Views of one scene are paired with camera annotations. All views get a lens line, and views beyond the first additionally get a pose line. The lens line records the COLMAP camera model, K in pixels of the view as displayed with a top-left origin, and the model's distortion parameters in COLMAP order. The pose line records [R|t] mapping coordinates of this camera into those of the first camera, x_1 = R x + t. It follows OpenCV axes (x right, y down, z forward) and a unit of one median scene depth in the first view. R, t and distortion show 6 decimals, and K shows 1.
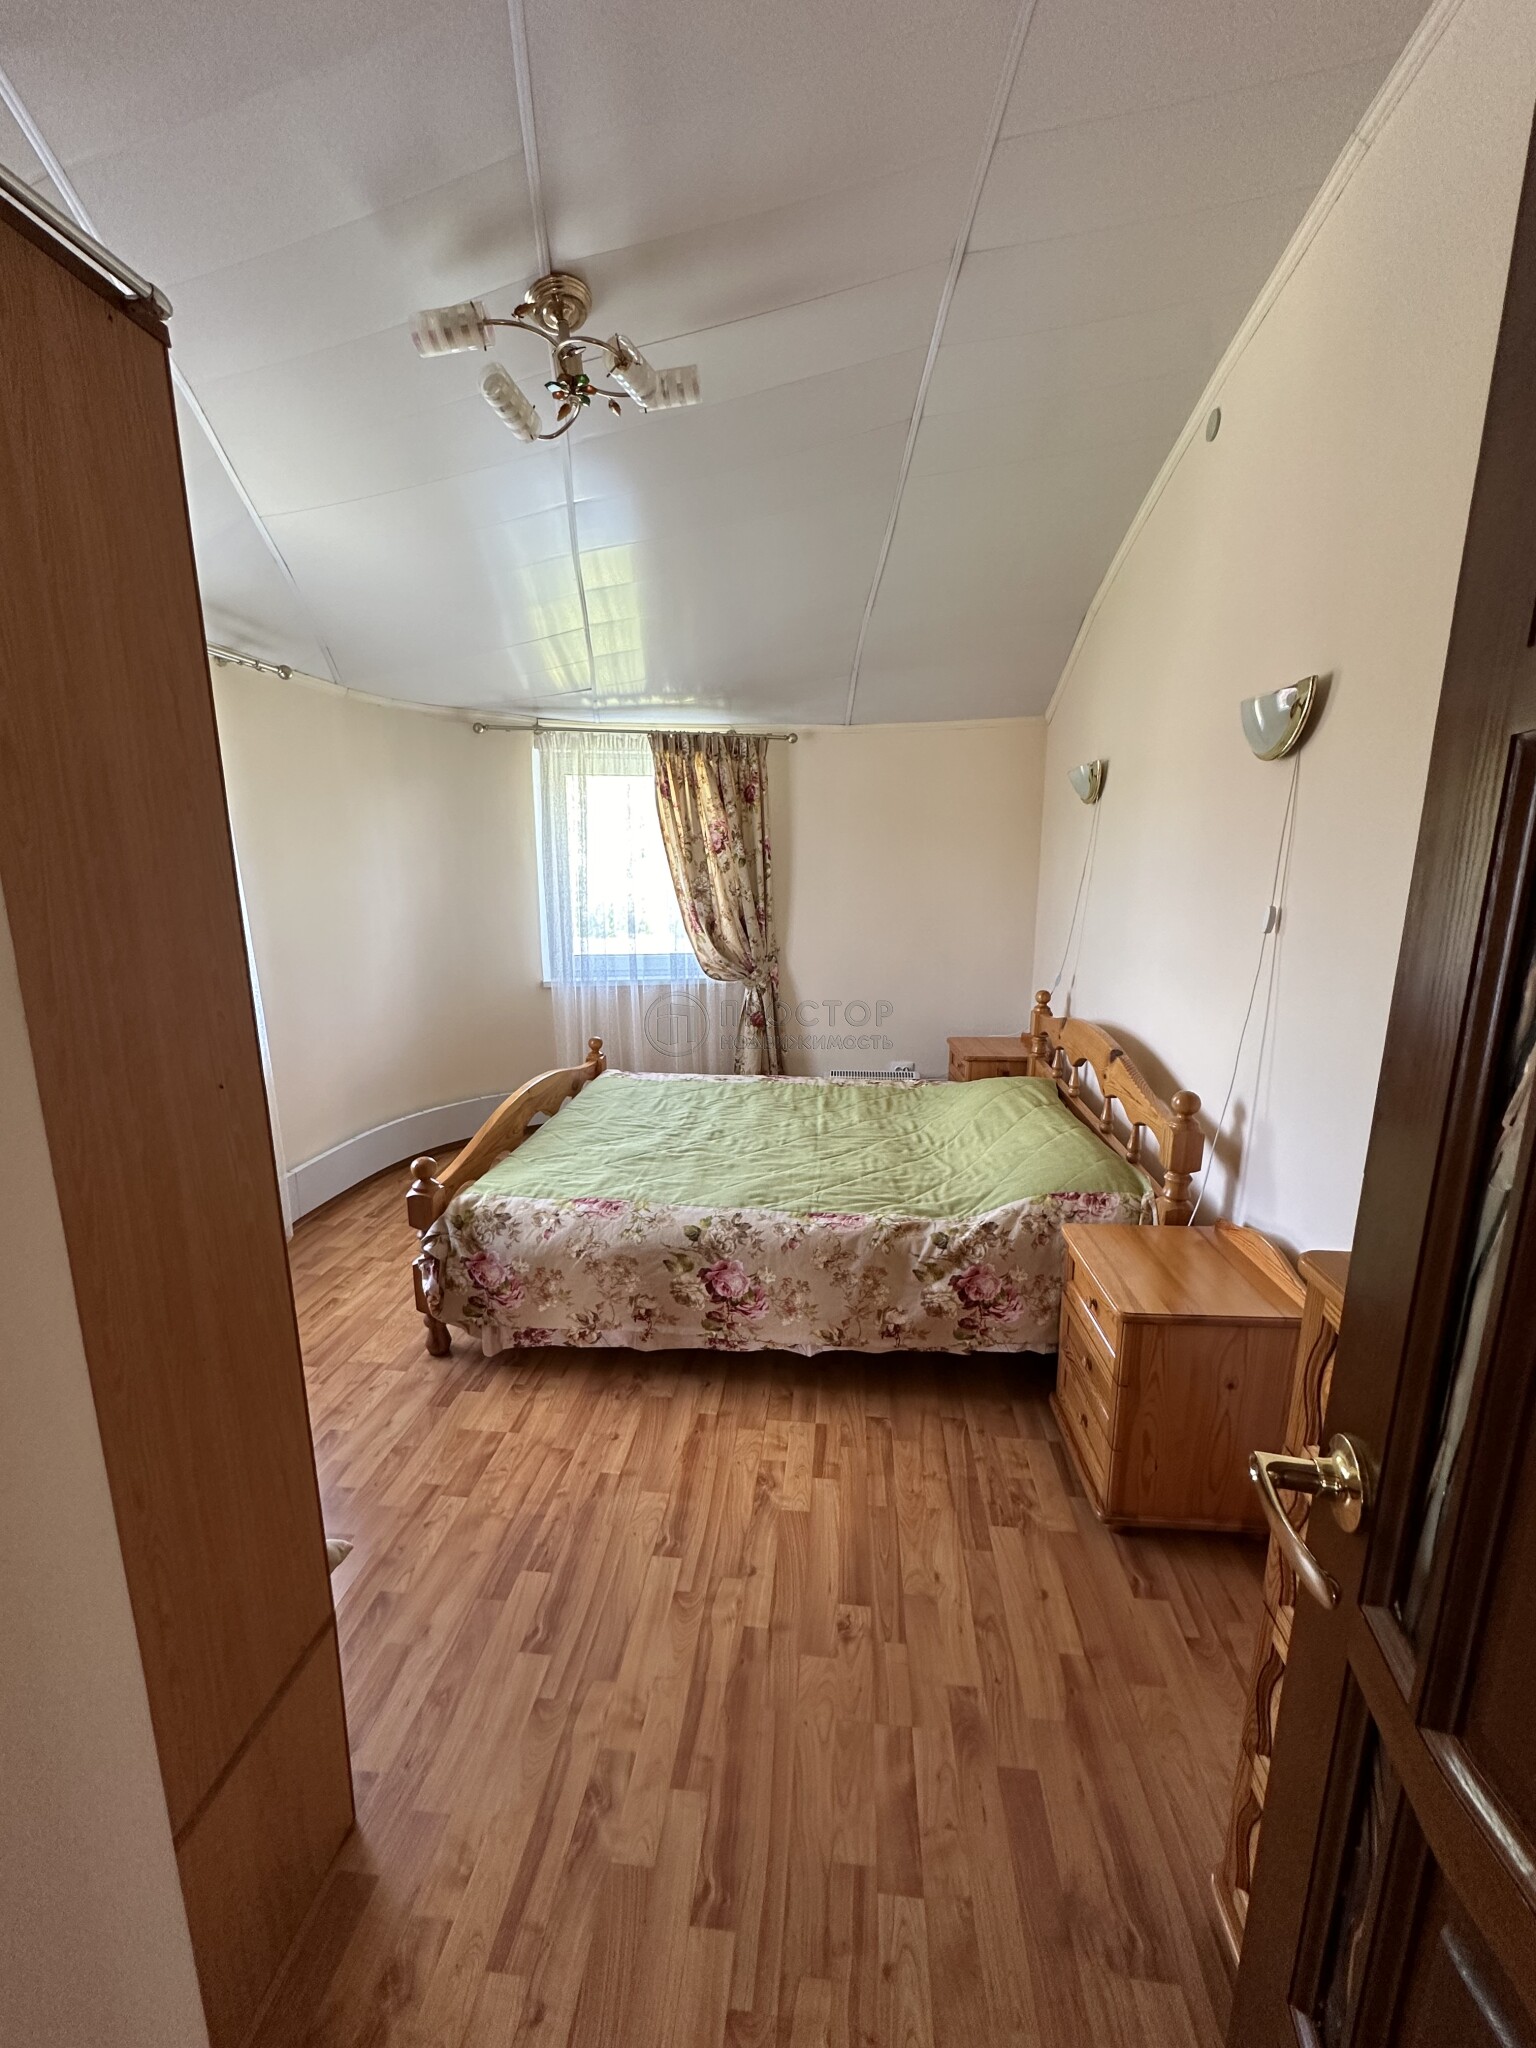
lens RADIAL K [[818.6, 0, 768.0], [0, 818.6, 1024.0], [0, 0, 1]] dist [-0.006006, 0.001265]
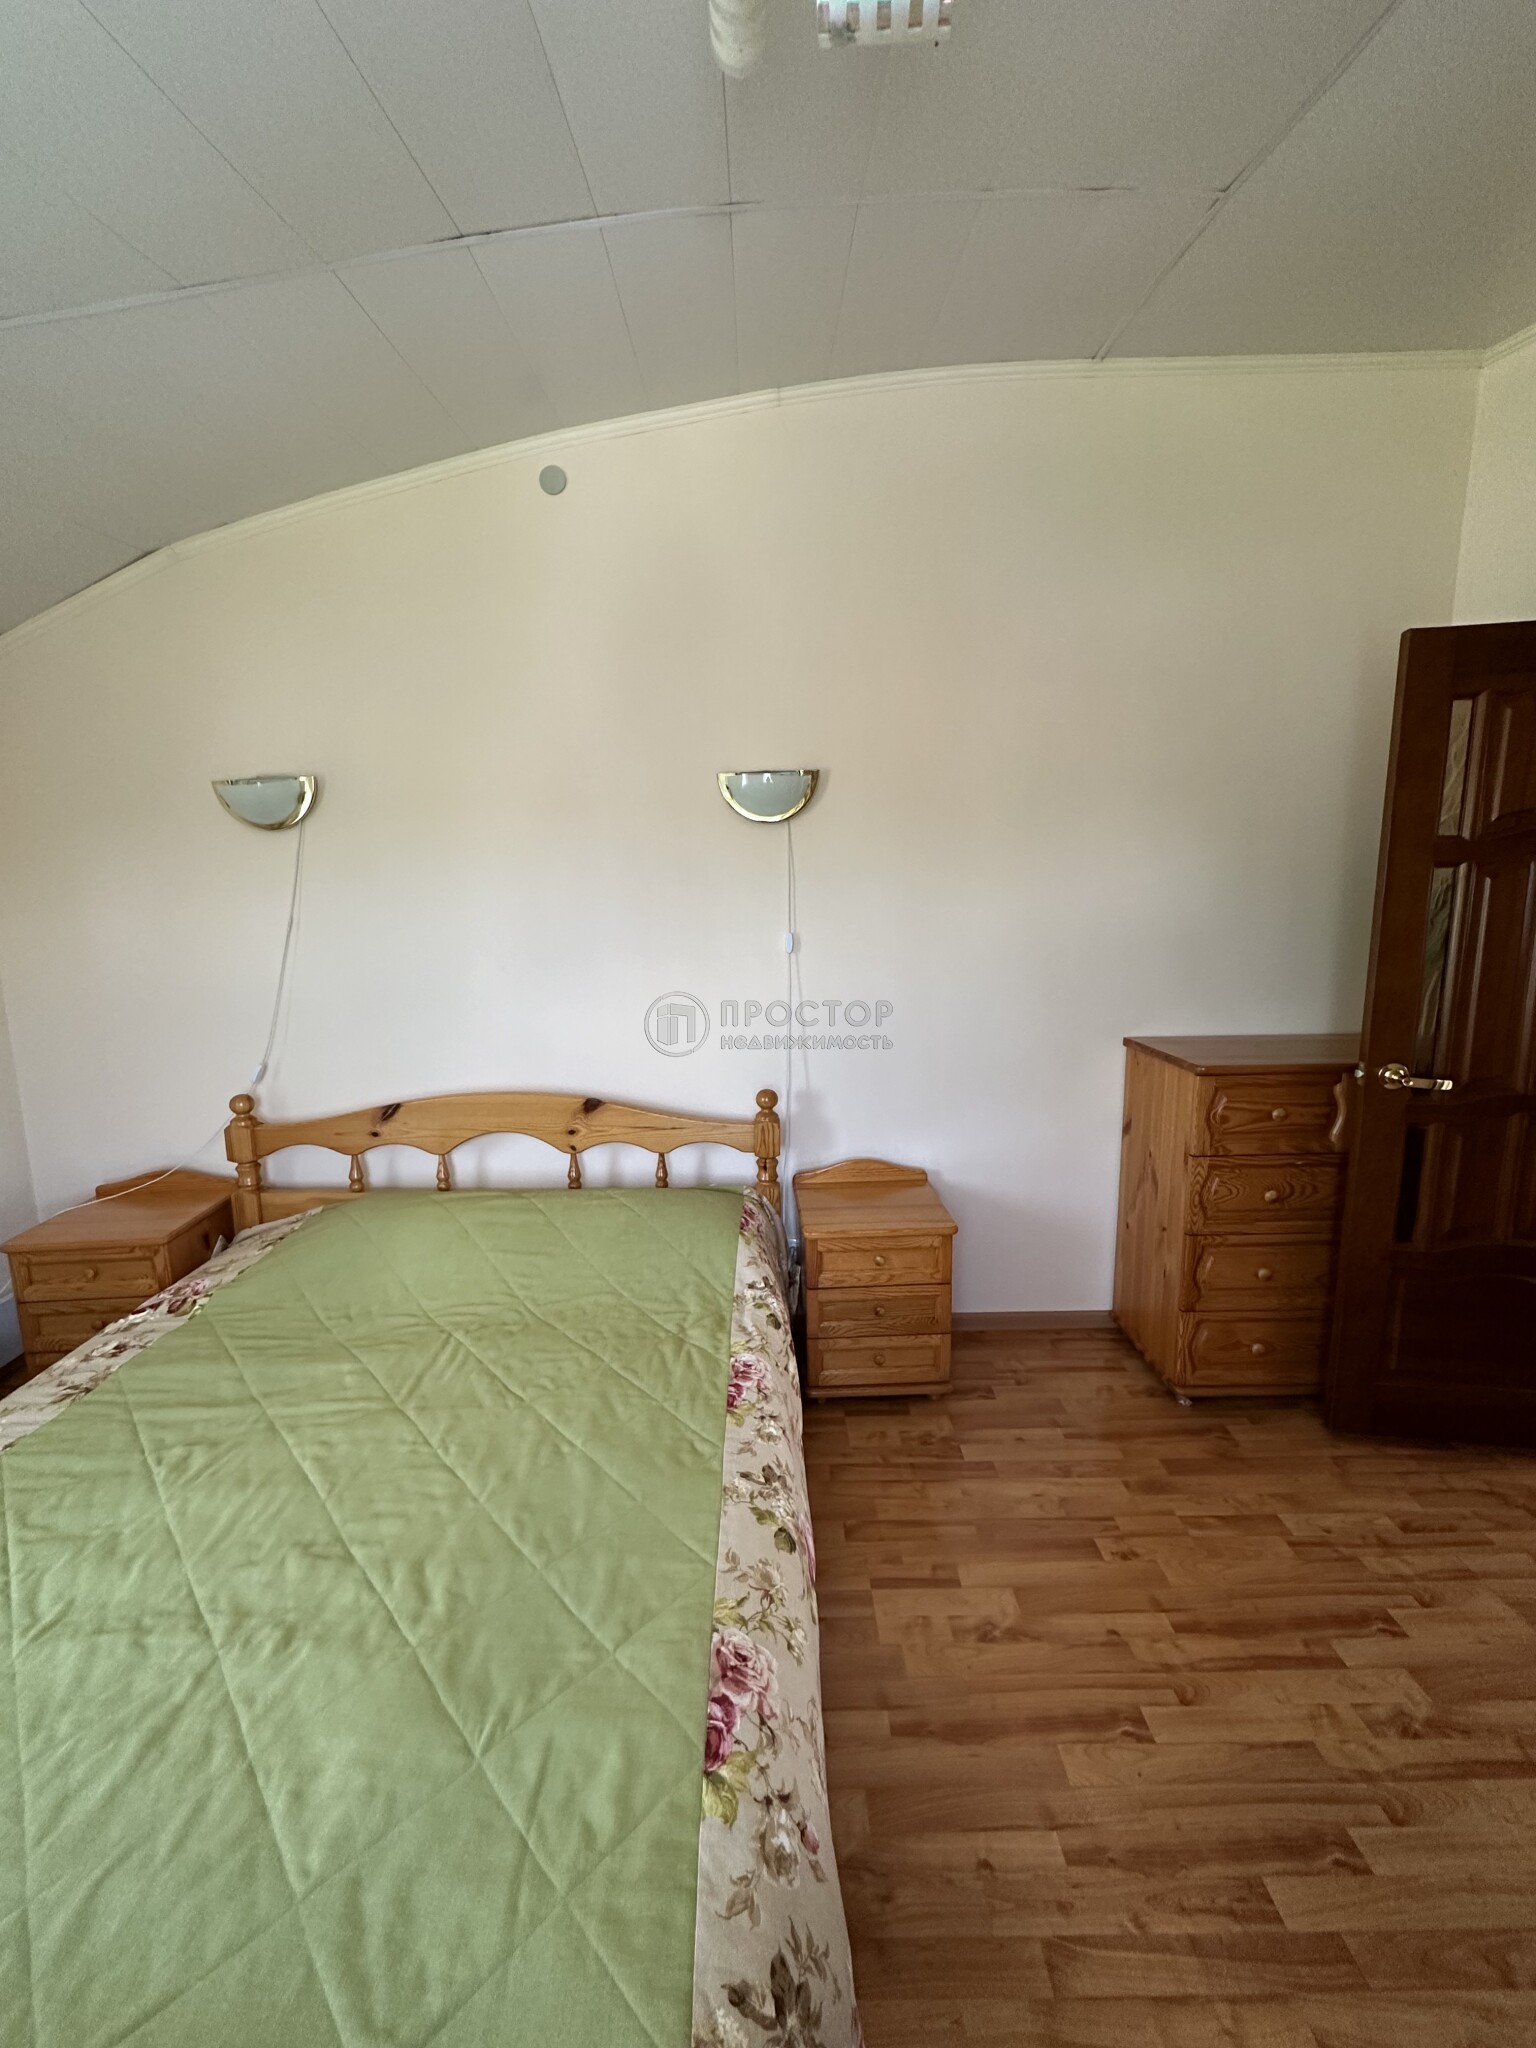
lens RADIAL K [[818.6, 0, 768.0], [0, 818.6, 1024.0], [0, 0, 1]] dist [-0.006006, 0.001265]
pose [[-0.105855, -0.153916, 0.982397, -0.744411], [0.209069, 0.962420, 0.173314, -0.247481], [-0.972155, 0.223735, -0.069698, 1.199188]]
